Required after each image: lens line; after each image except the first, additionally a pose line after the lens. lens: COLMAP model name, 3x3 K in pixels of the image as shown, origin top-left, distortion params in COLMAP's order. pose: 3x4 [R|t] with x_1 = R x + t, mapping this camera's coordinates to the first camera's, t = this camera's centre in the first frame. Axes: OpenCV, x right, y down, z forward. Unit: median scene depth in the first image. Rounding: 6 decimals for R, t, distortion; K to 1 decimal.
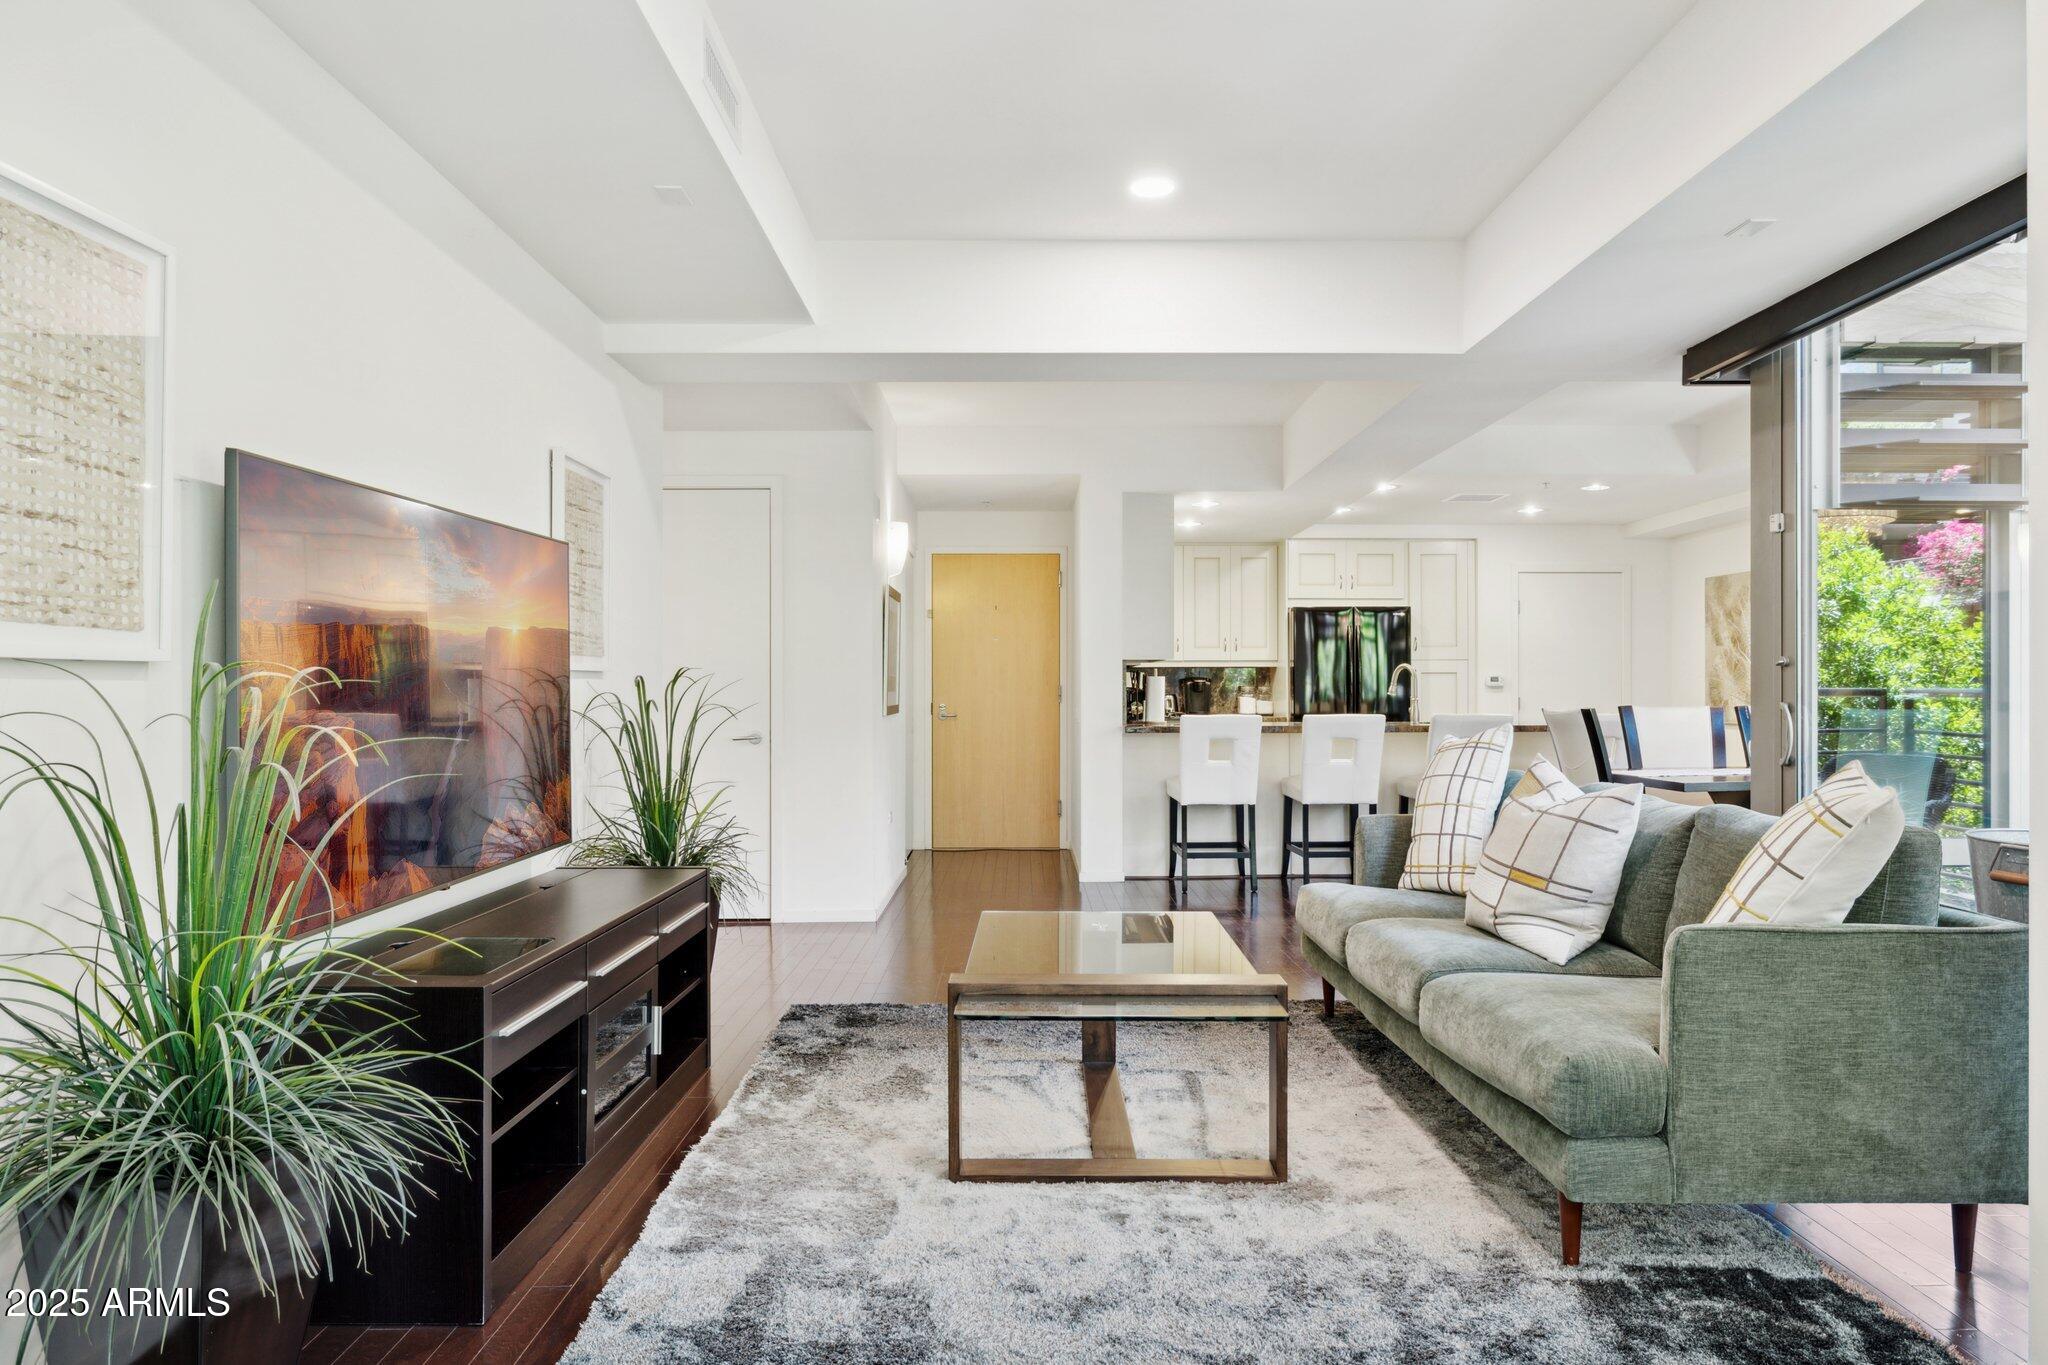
lens RADIAL K [[1192.8, 0, 1026.7], [0, 1192.8, 687.9], [0, 0, 1]] dist [-0.002015, -0.000249]
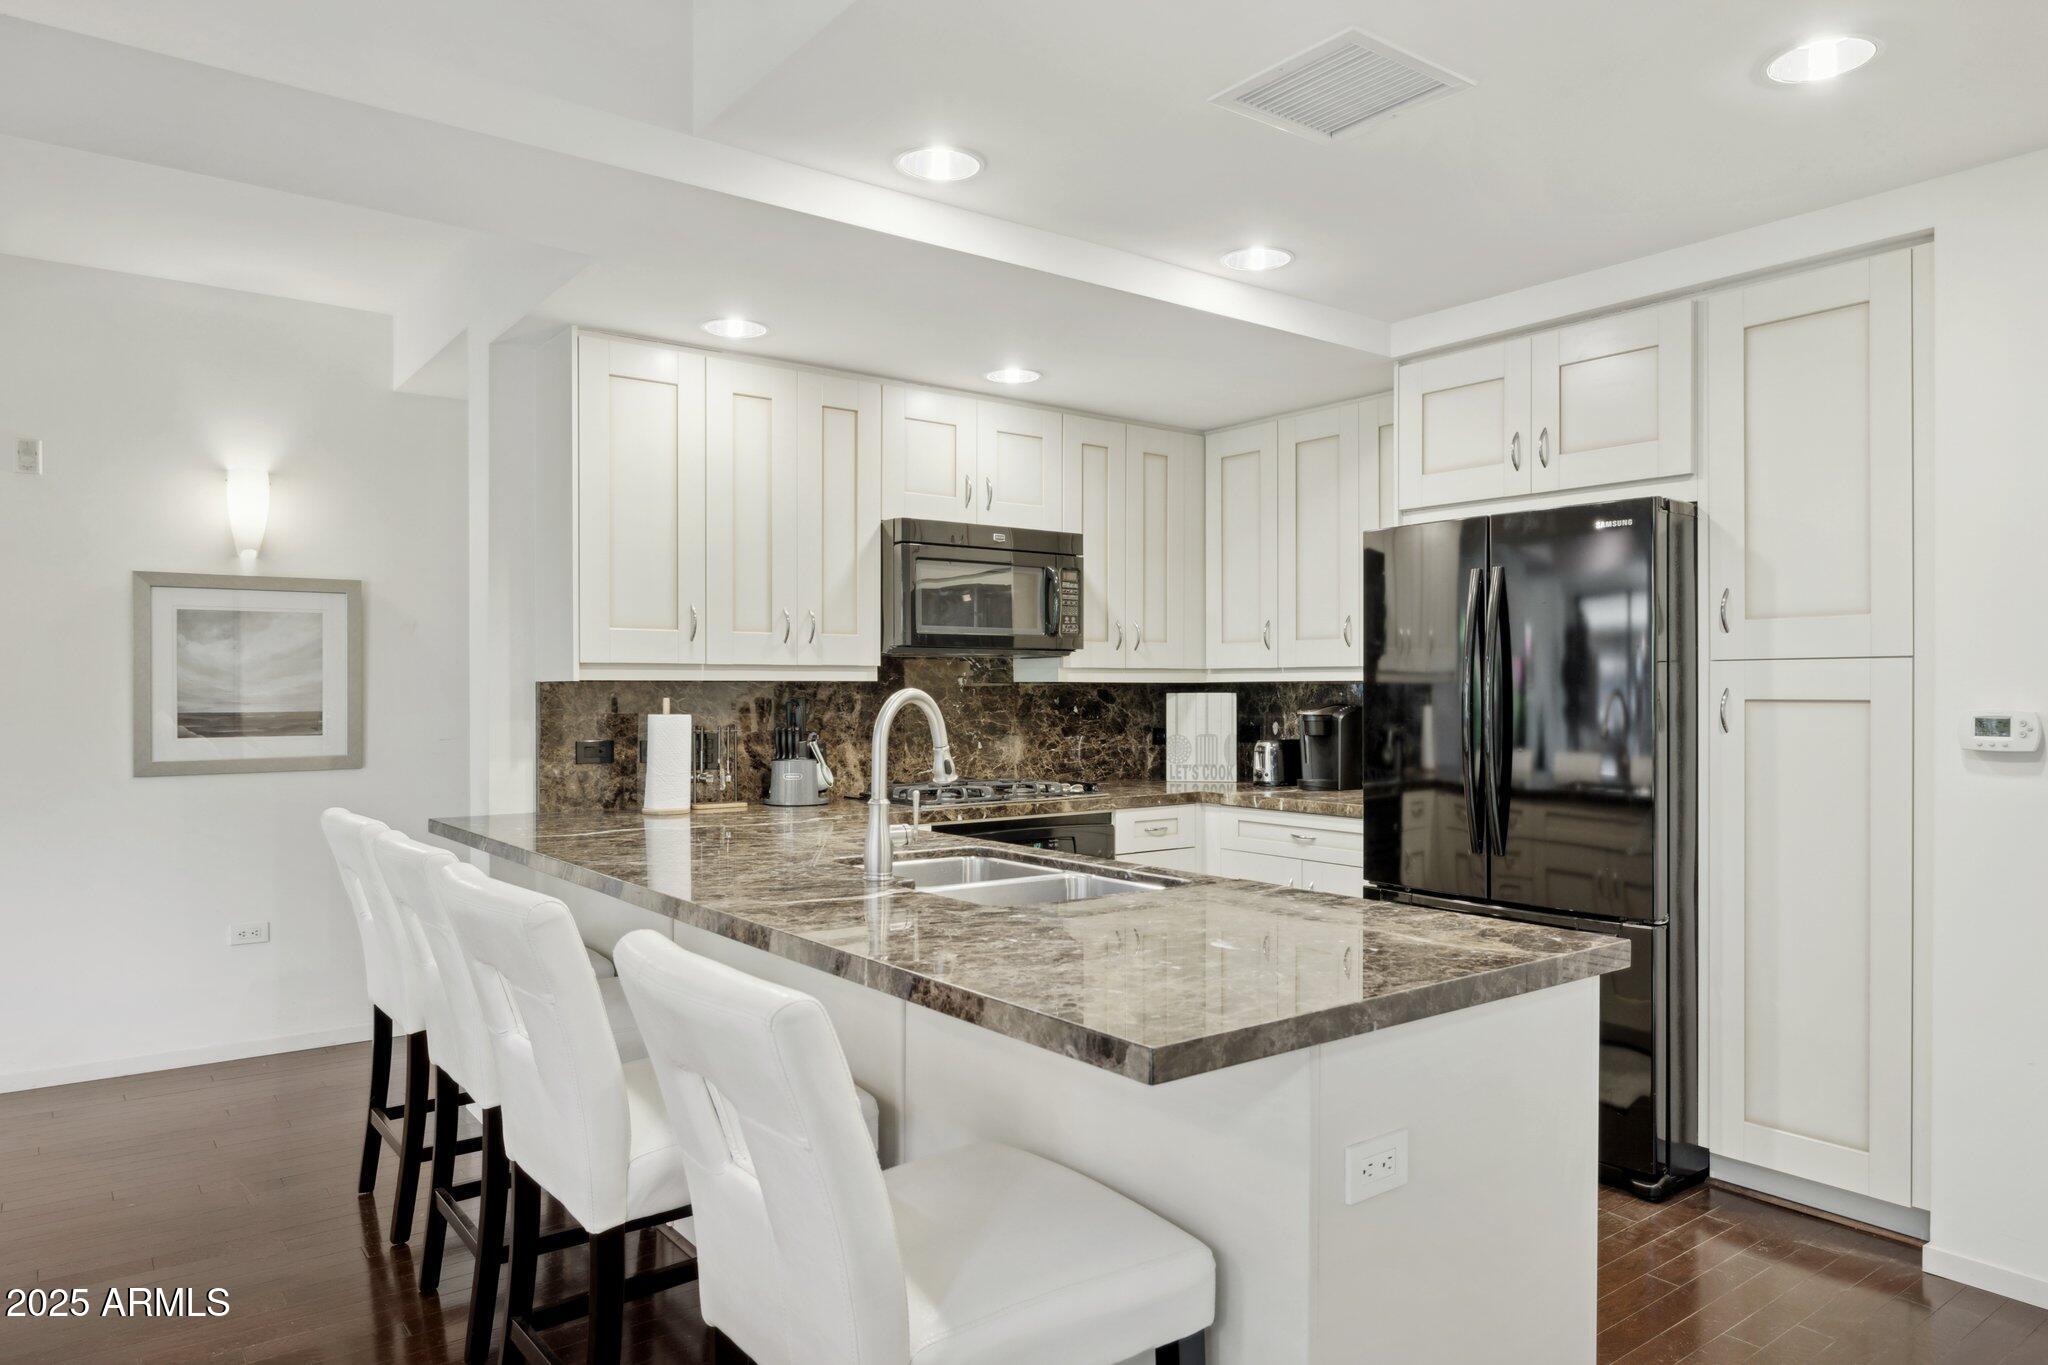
lens RADIAL K [[1308.4, 0, 1024.5], [0, 1308.4, 684.8], [0, 0, 1]] dist [-0.001417, 0.000175]
pose [[0.604053, -0.000804, -0.796944, 0.494699], [0.000621, 1.000000, -0.000539, -0.016688], [0.796944, -0.000169, 0.604053, 0.637926]]
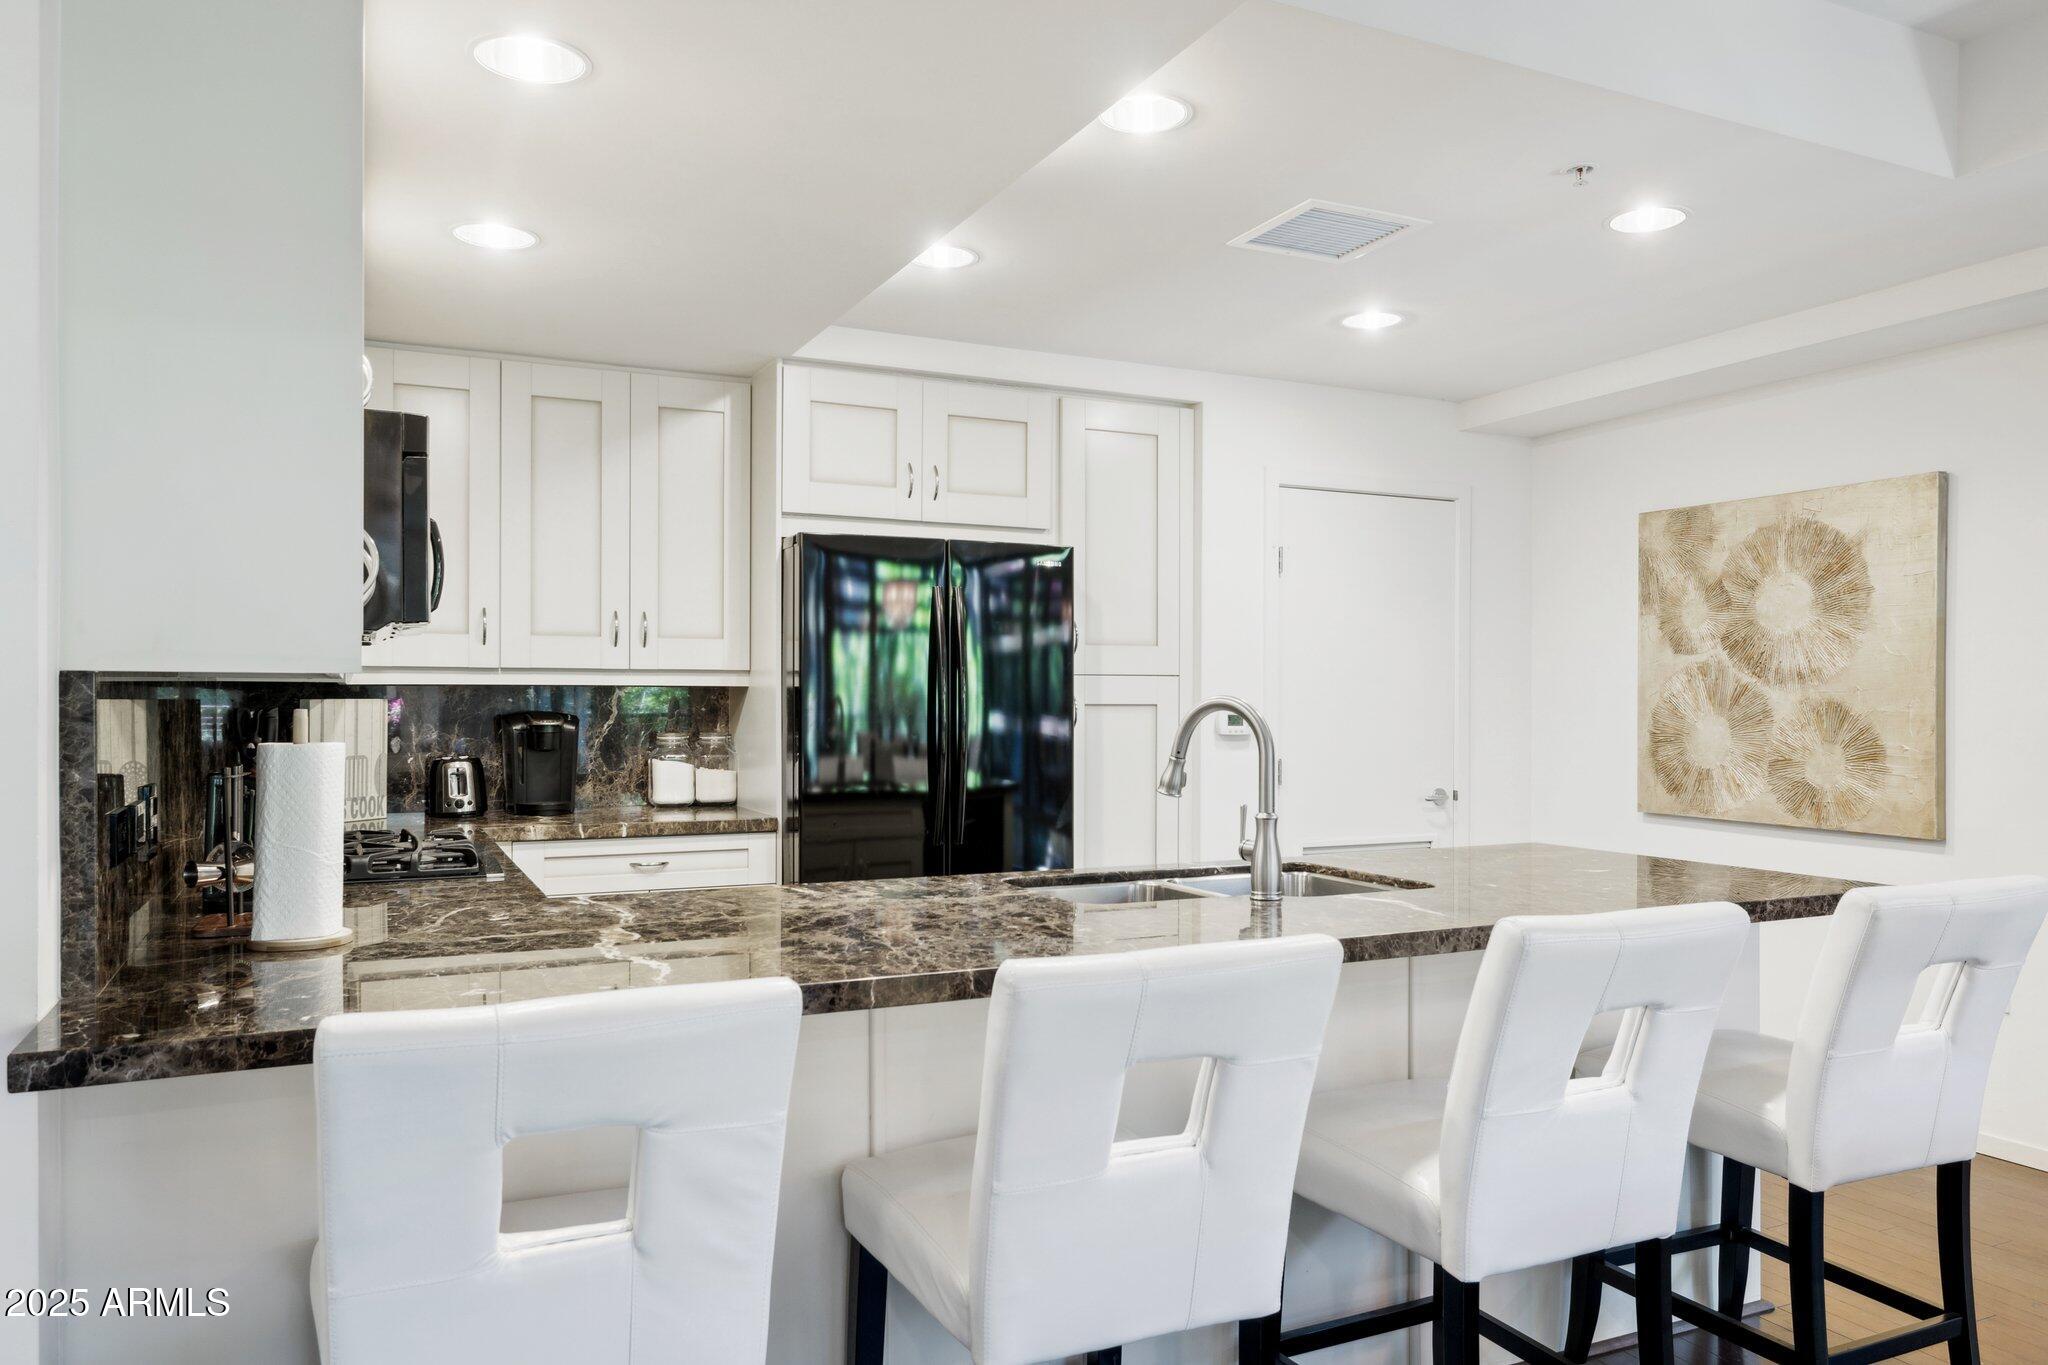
lens RADIAL K [[1428.6, 0, 1034.4], [0, 1428.6, 702.3], [0, 0, 1]] dist [-0.000407, 0.003383]
pose [[0.902608, 0.003940, 0.430445, 0.093492], [-0.005864, 0.999978, 0.003142, -0.015149], [-0.430423, -0.005360, 0.902611, 0.545457]]
